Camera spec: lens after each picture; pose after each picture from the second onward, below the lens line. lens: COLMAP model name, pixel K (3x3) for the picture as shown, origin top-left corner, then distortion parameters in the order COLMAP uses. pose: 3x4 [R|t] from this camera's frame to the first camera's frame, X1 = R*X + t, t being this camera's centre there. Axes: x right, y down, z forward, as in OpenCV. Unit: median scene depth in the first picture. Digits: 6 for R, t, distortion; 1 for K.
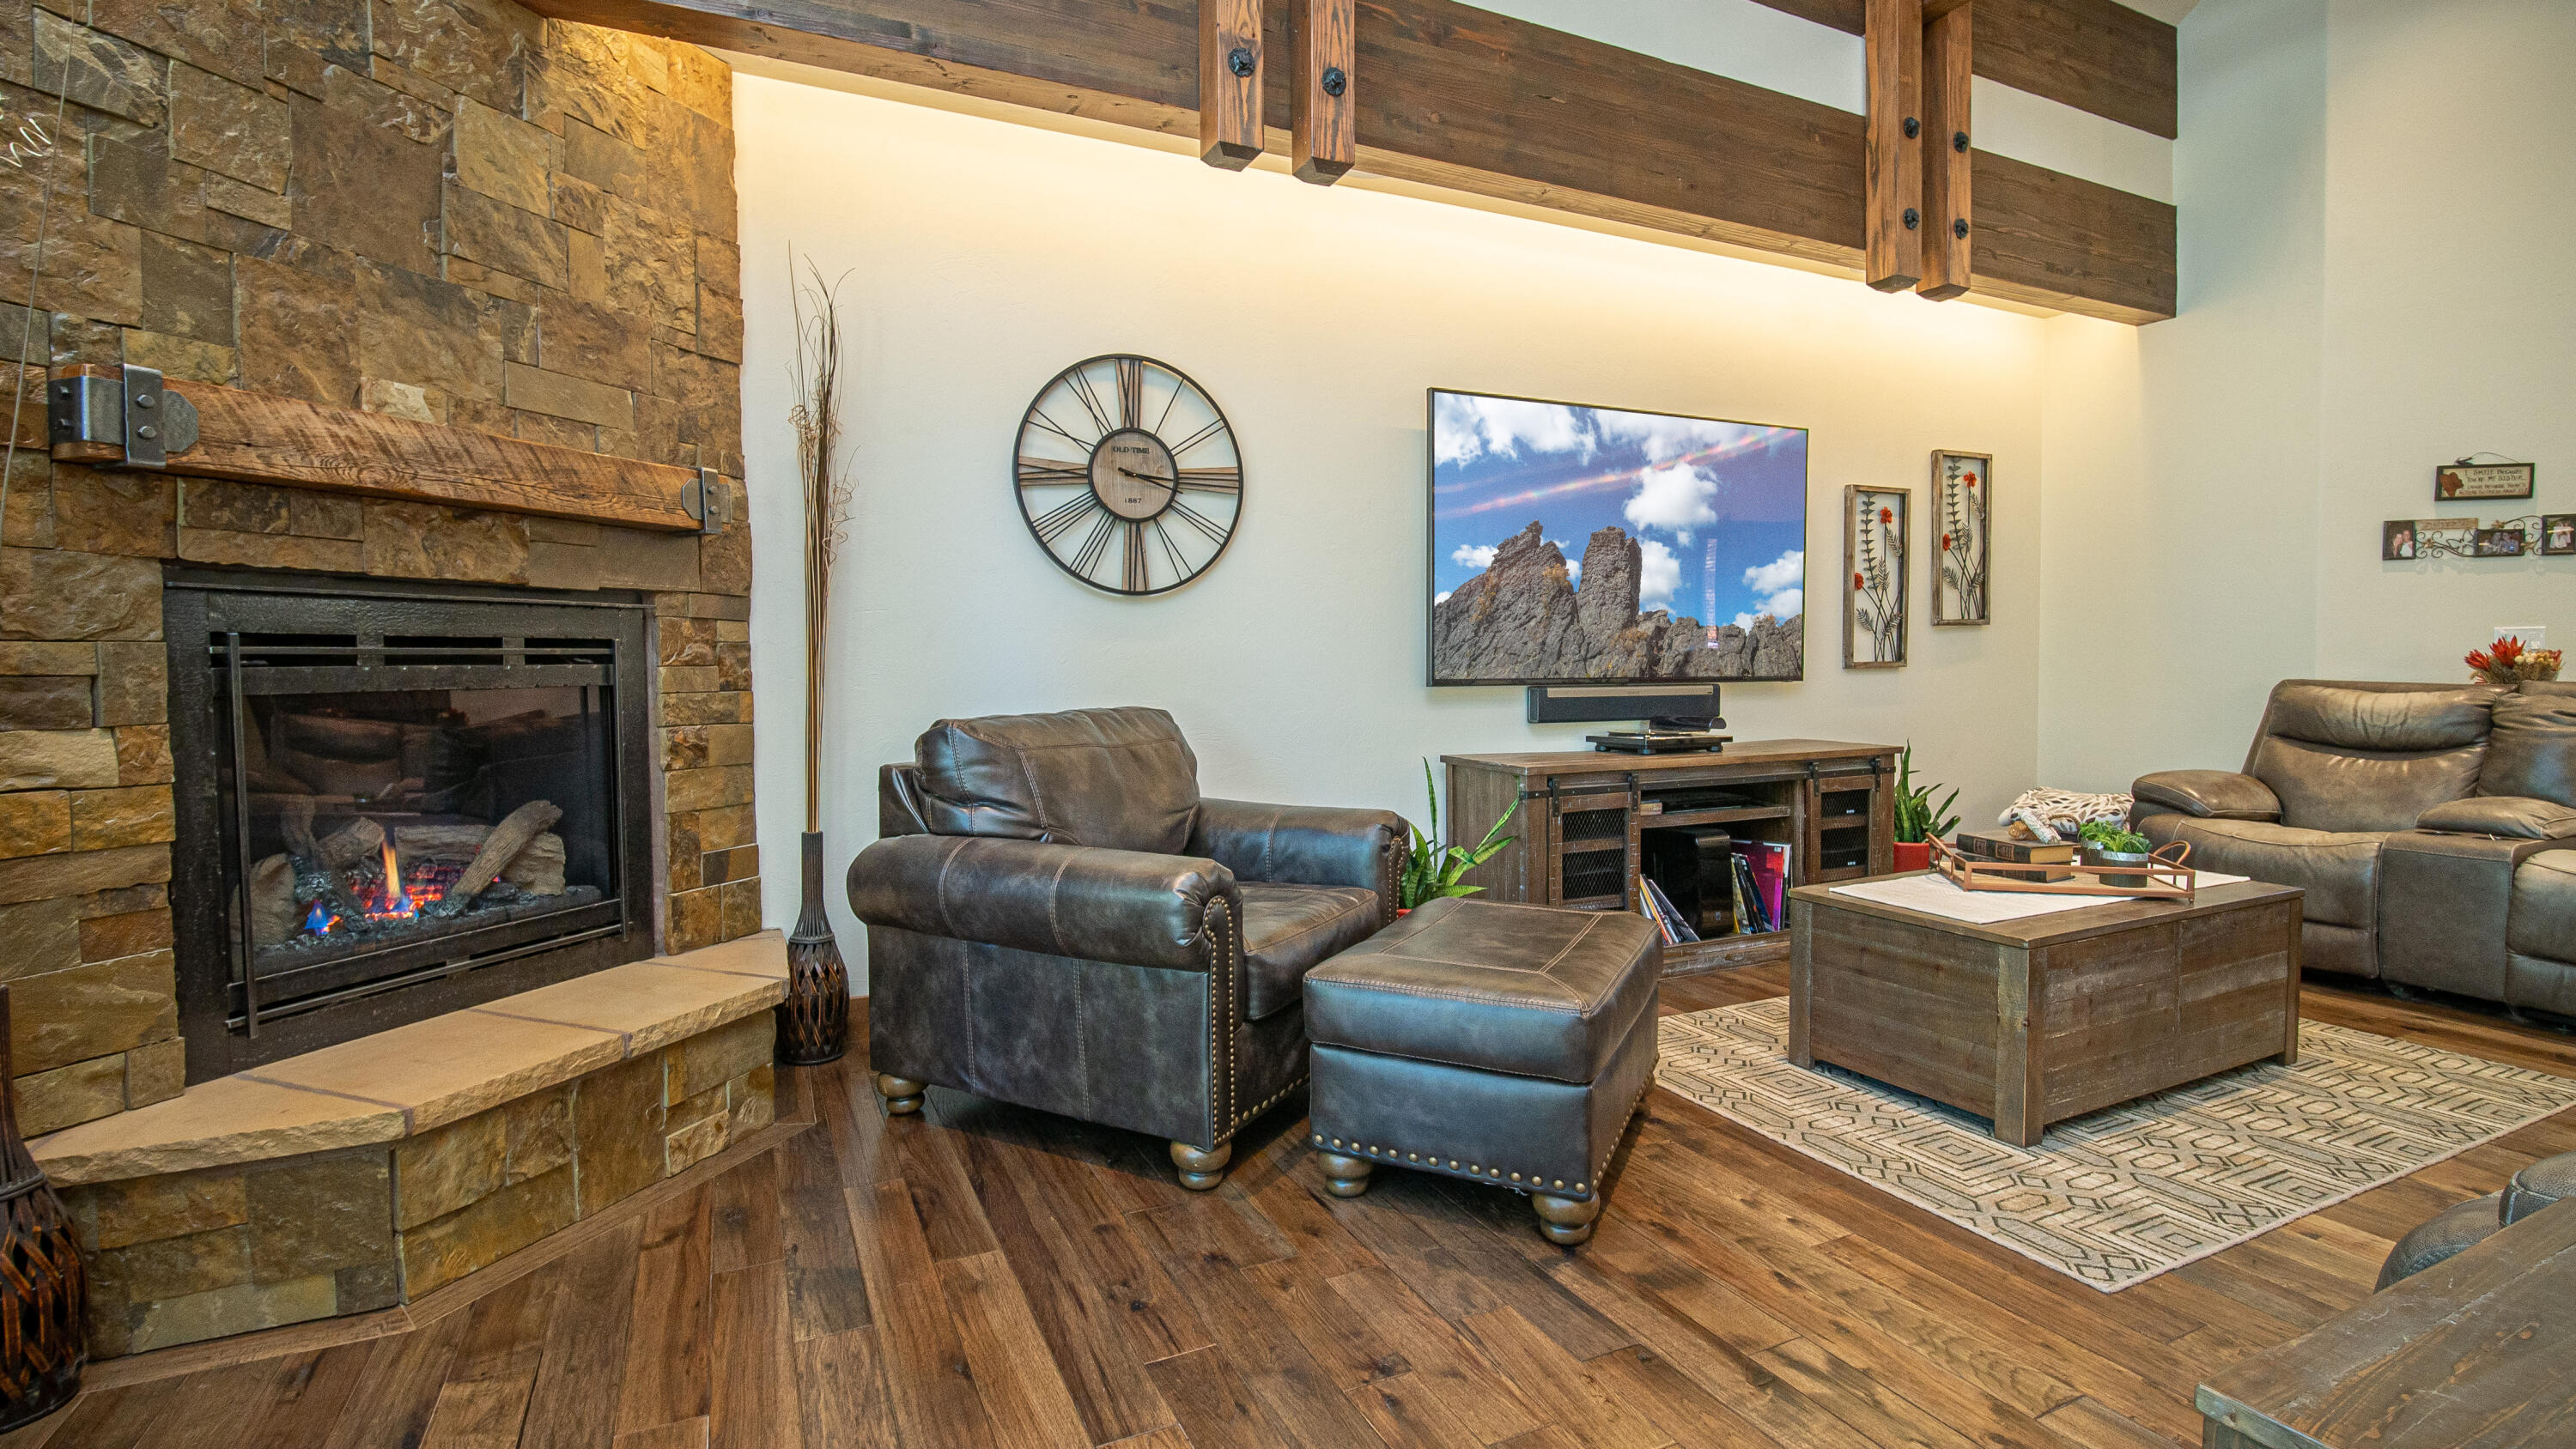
lens RADIAL K [[1177.9, 0, 1288.1], [0, 1177.9, 702.9], [0, 0, 1]] dist [-0.009907, -0.004207]
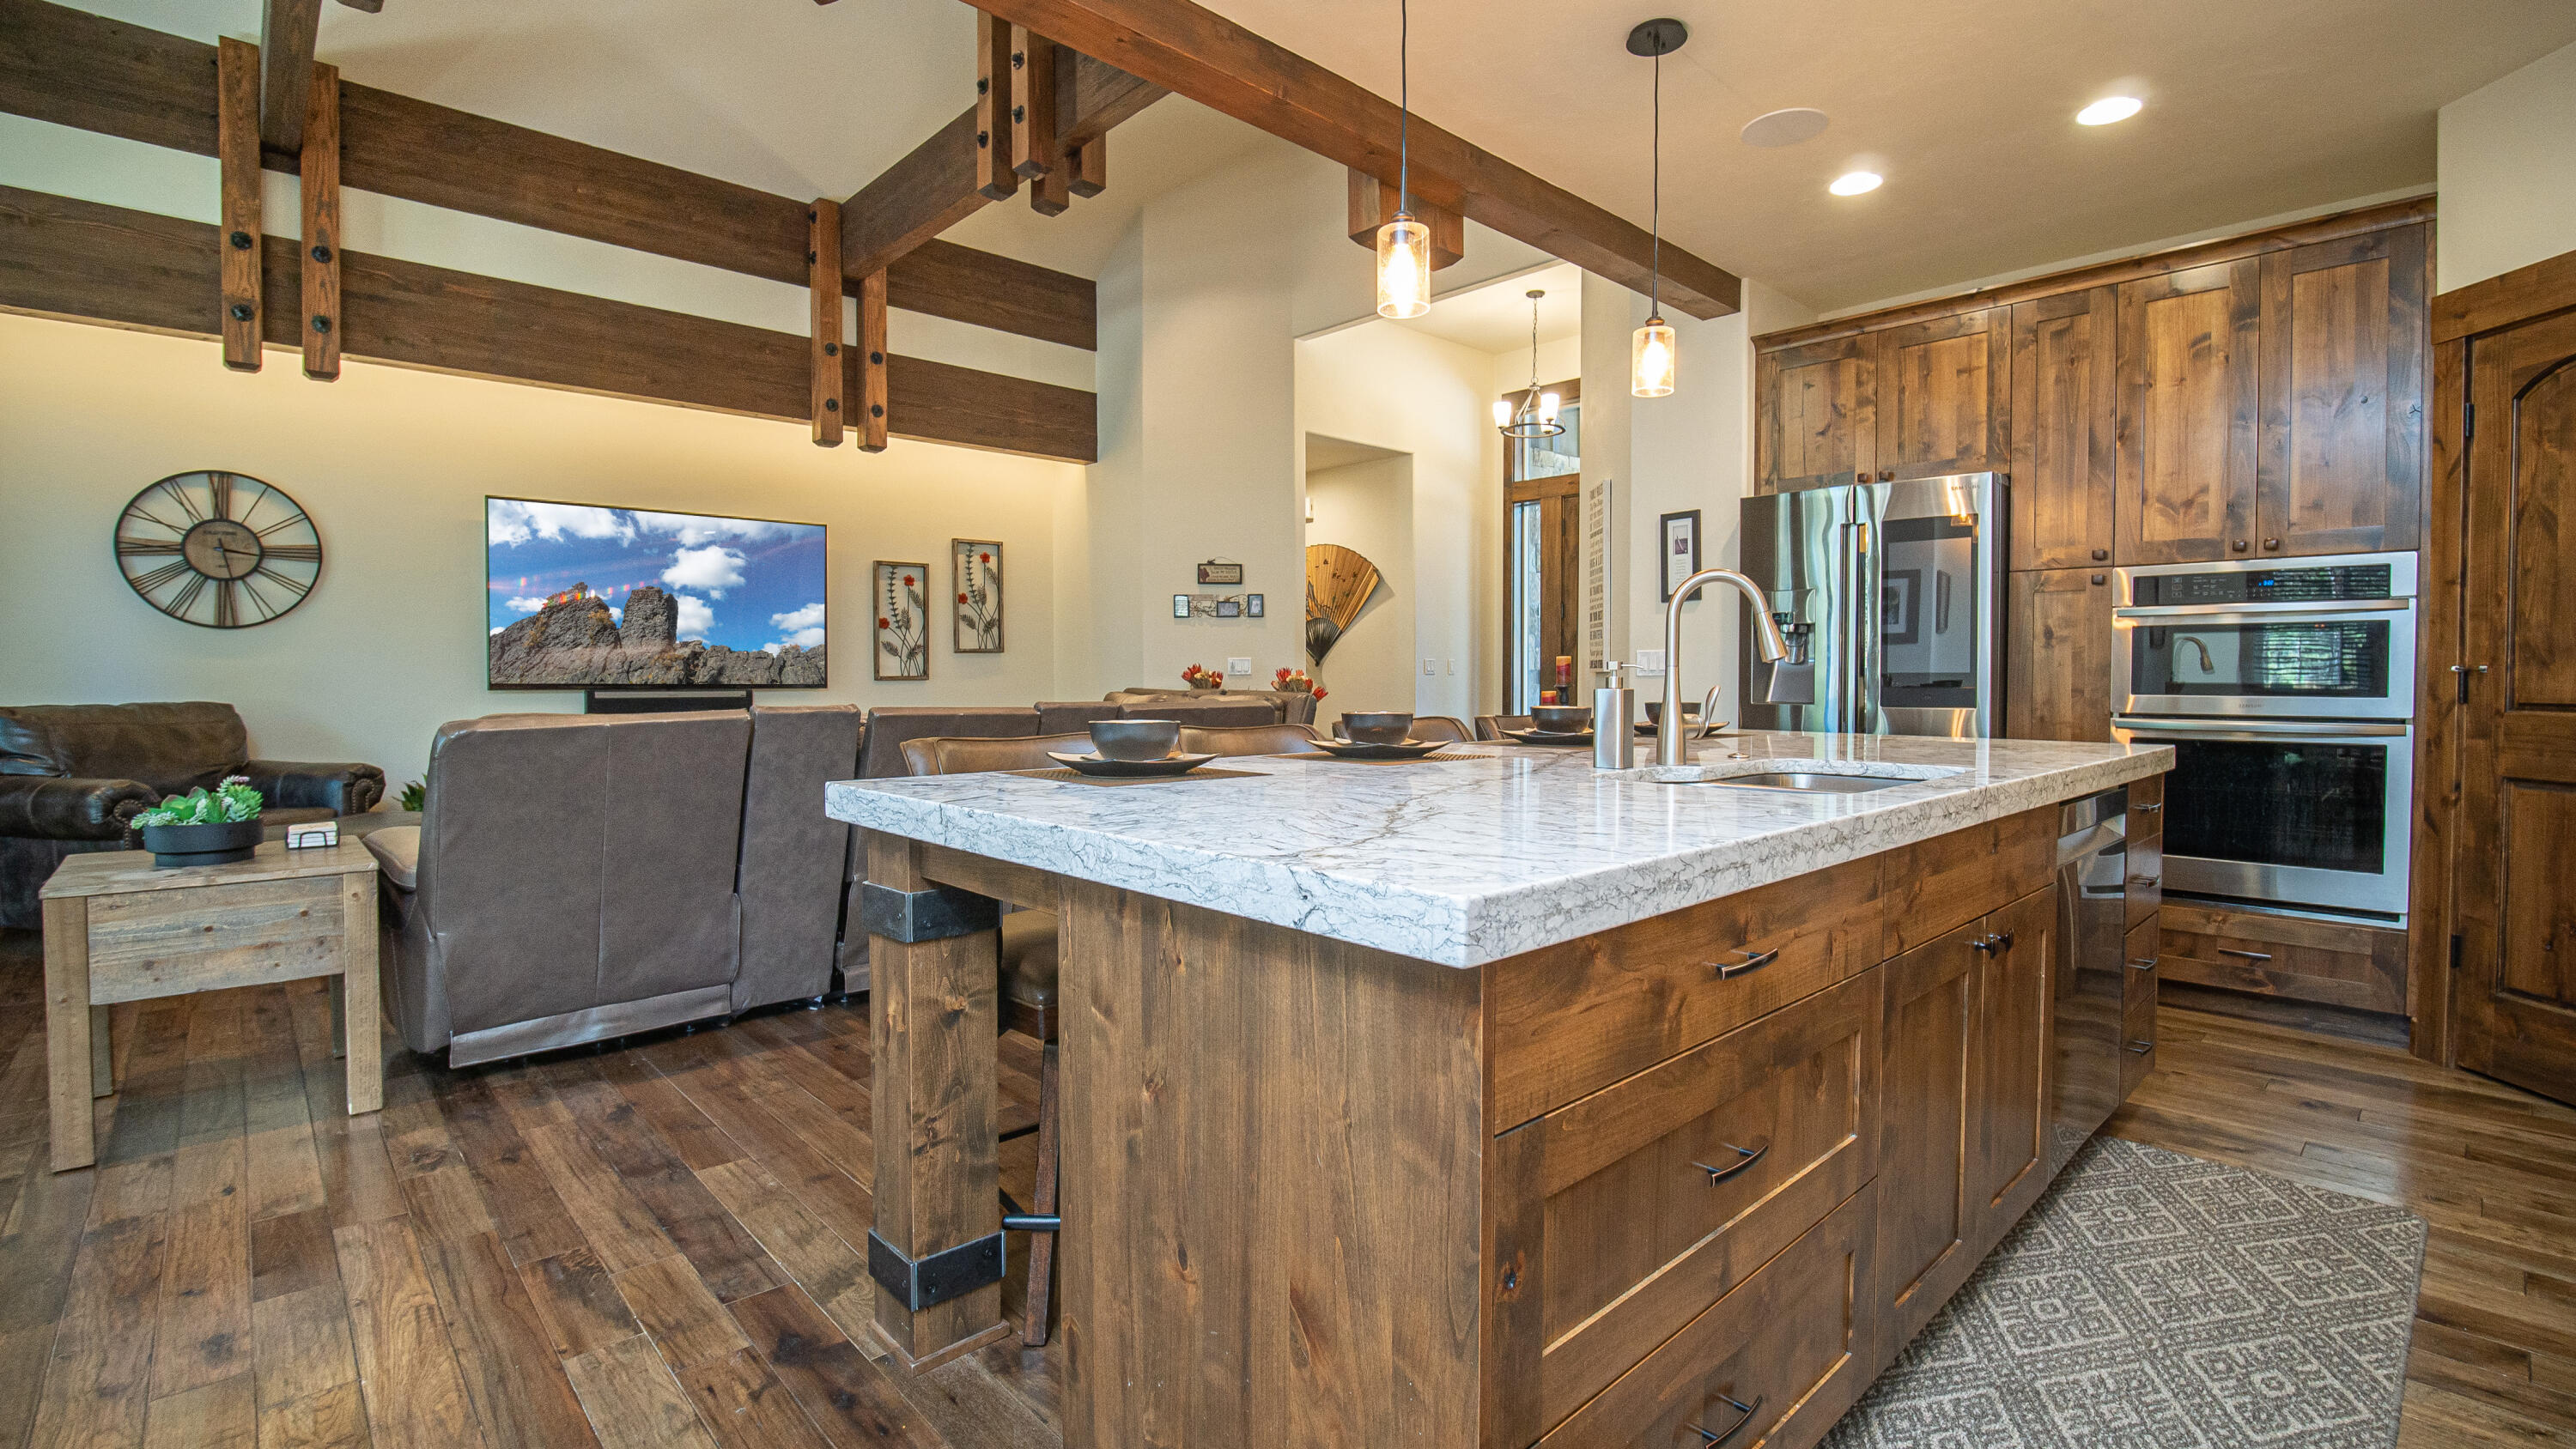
lens RADIAL K [[1143.5, 0, 1276.2], [0, 1143.5, 699.4], [0, 0, 1]] dist [-0.016354, -0.000884]
pose [[0.955235, 0.000658, 0.295847, 0.641819], [0.003500, 0.999902, -0.013524, 0.021582], [-0.295827, 0.013955, 0.955140, -0.686434]]
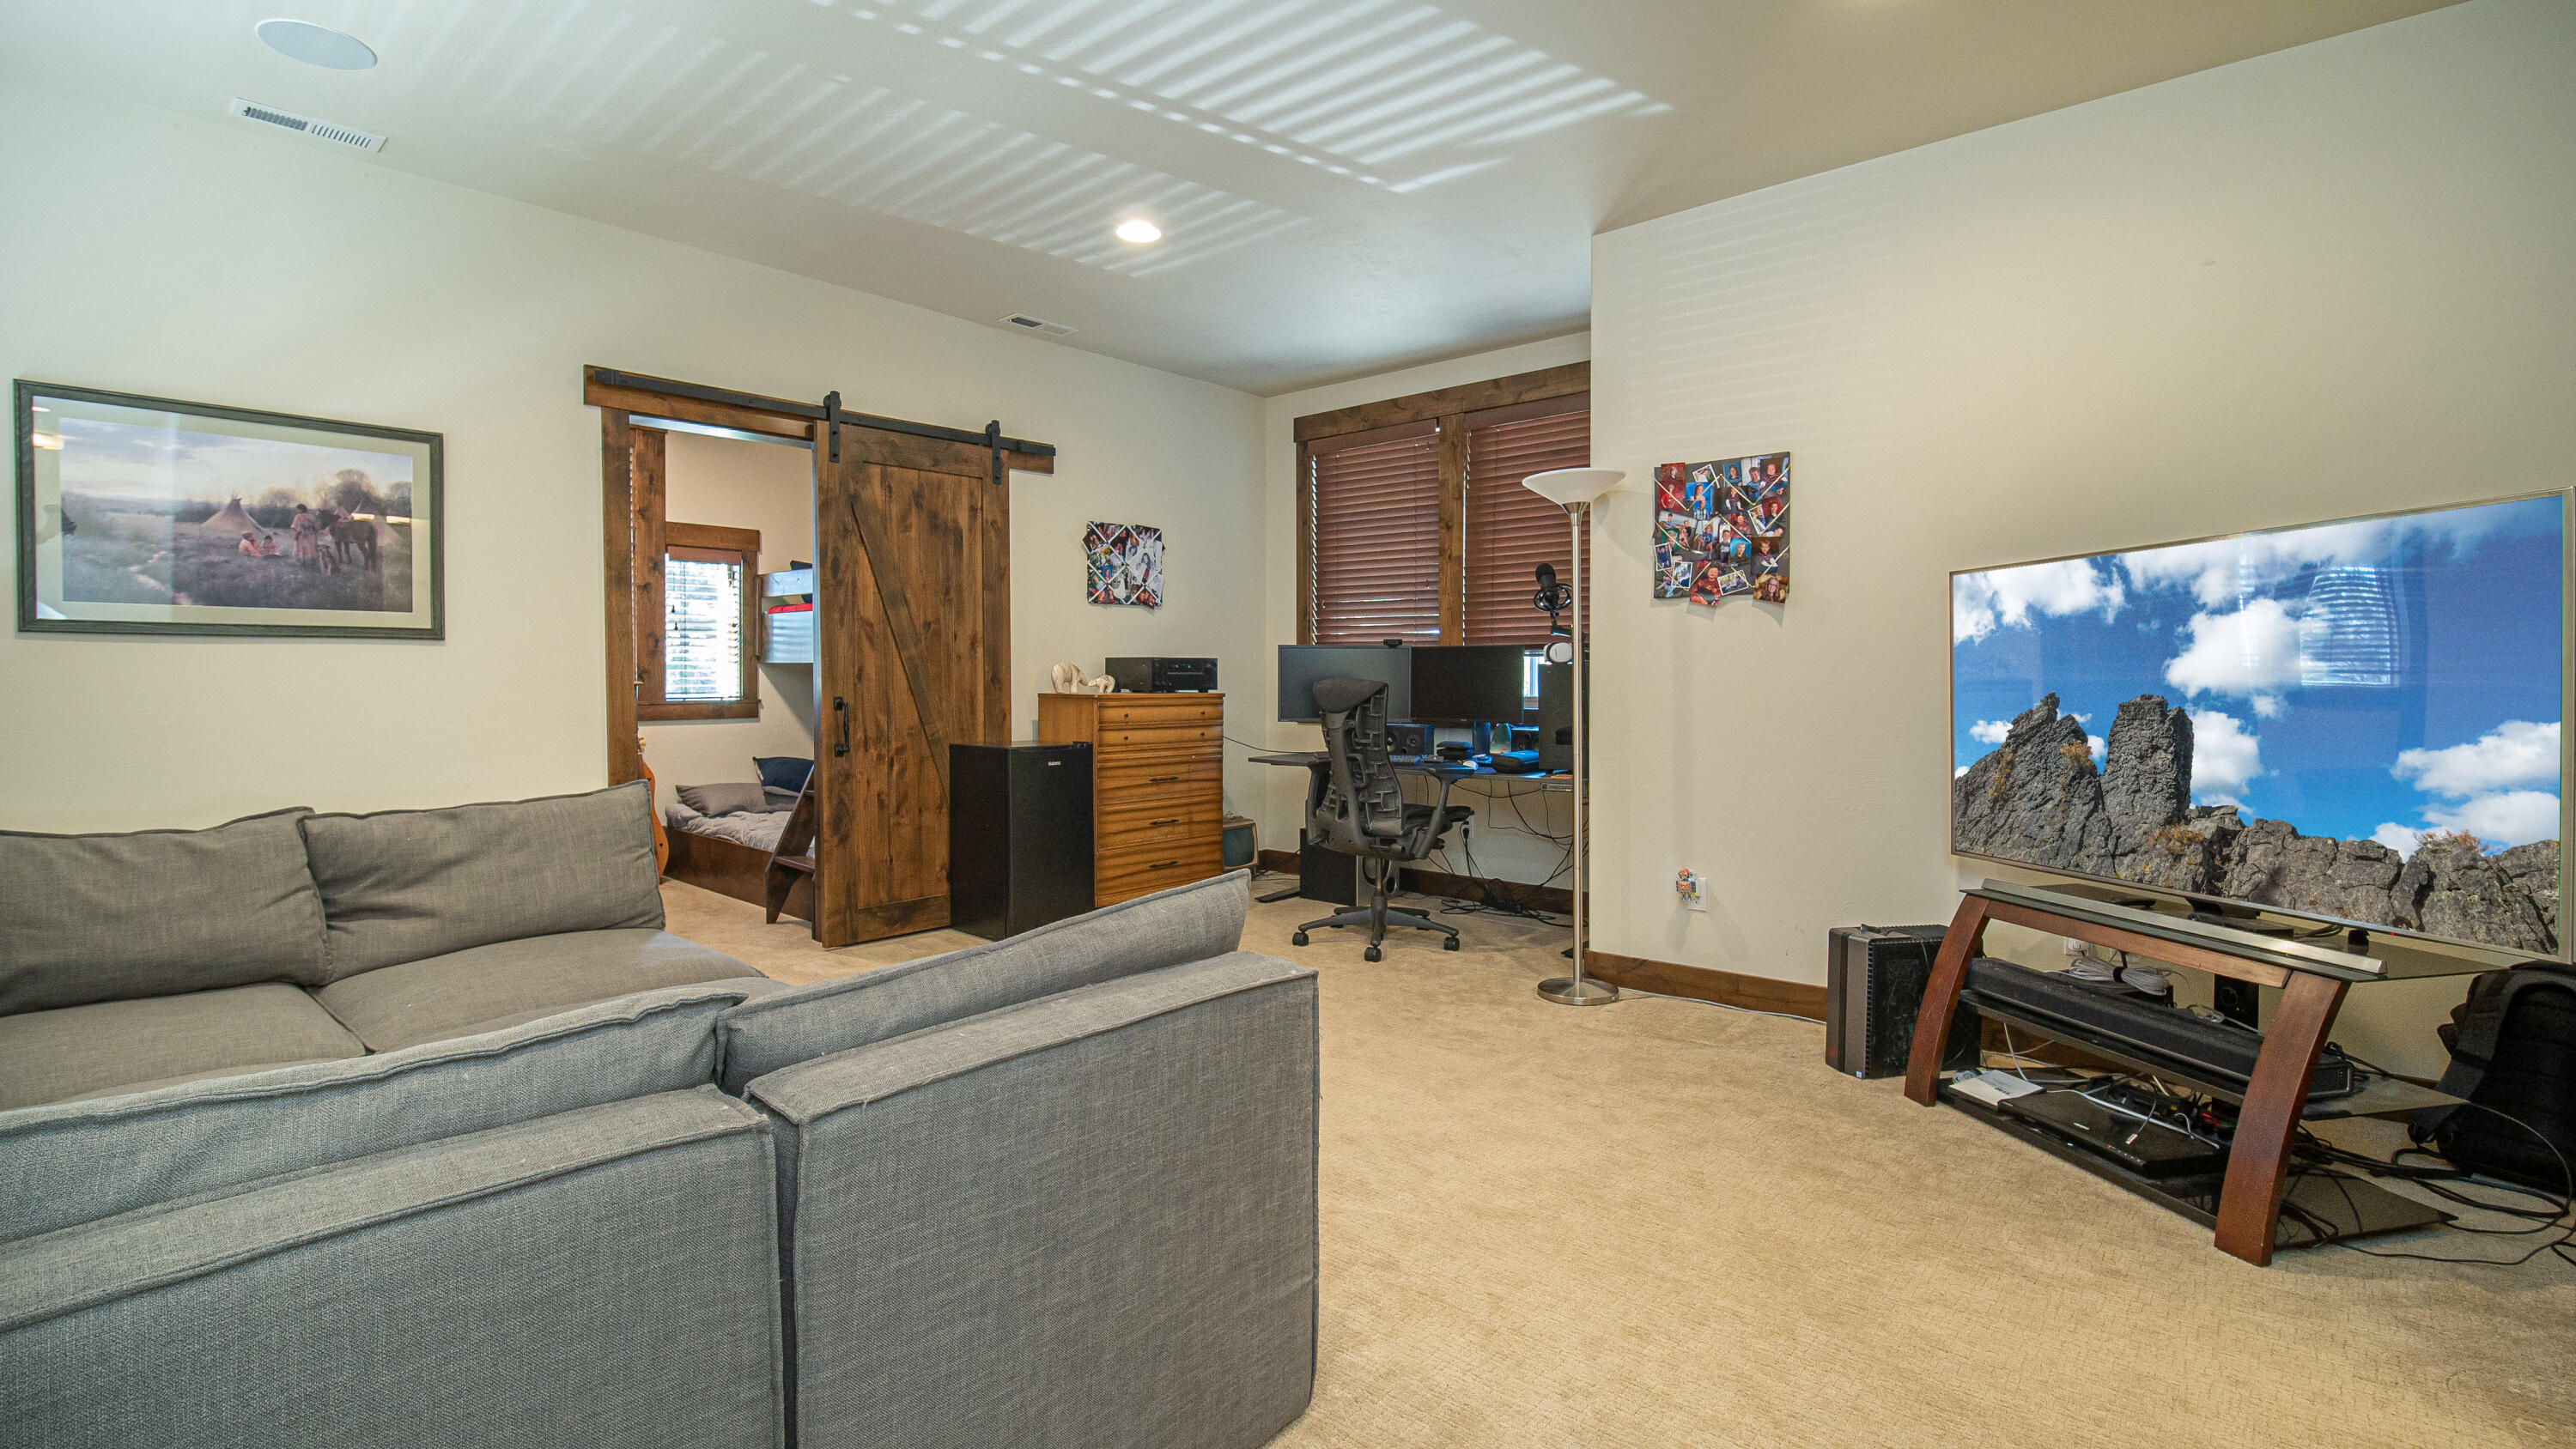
lens RADIAL K [[1208.1, 0, 1288.0], [0, 1208.1, 724.5], [0, 0, 1]] dist [-0.000730, 0.000299]
pose [[-0.240056, 0.035808, -0.970098, 1.254872], [-0.023128, 0.998825, 0.042591, -0.157237], [0.970483, 0.032661, -0.238946, 0.658739]]
